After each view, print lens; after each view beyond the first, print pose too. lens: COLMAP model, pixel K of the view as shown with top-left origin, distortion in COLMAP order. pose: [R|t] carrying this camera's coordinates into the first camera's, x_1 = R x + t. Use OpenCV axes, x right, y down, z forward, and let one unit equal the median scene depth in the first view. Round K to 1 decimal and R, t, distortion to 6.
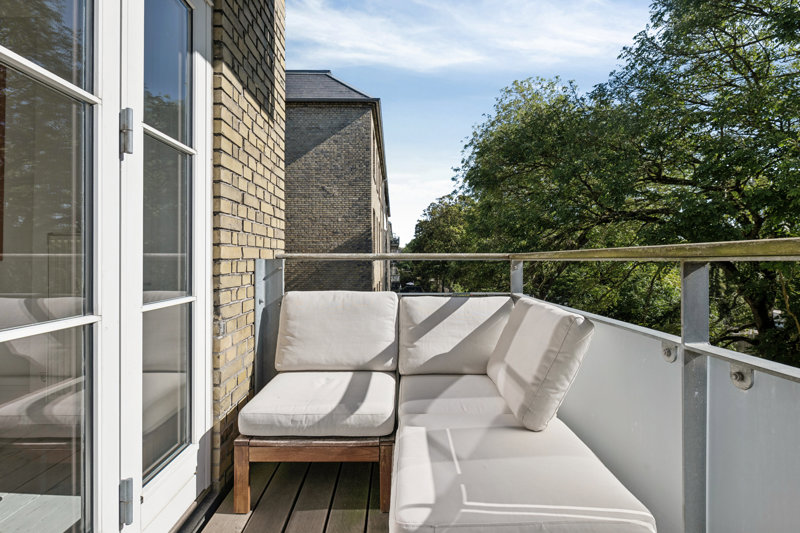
lens RADIAL K [[382.9, 0, 400.4], [0, 382.9, 259.8], [0, 0, 1]] dist [-0.000653, -0.000517]
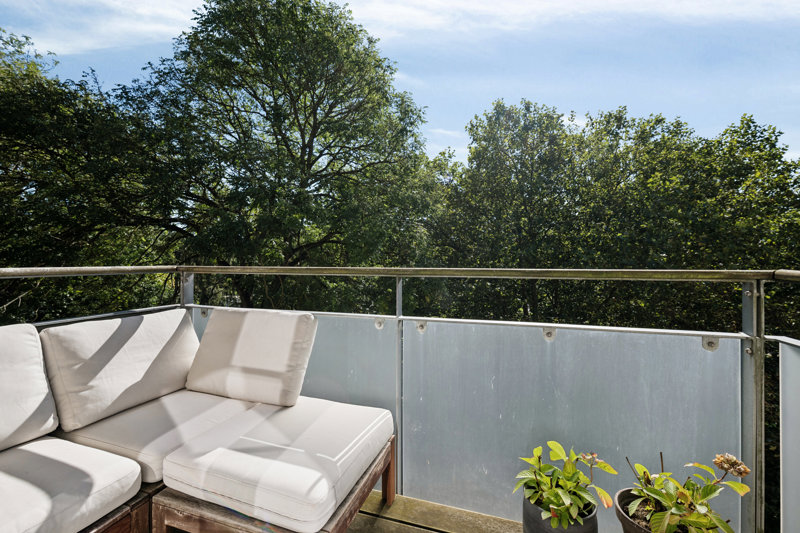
lens RADIAL K [[332.7, 0, 399.8], [0, 332.7, 267.6], [0, 0, 1]] dist [0.002159, 0.000120]
pose [[0.336091, -0.018181, 0.941654, -0.389237], [-0.001423, 0.999803, 0.019812, -0.033532], [-0.941828, -0.007998, 0.335999, 0.176500]]
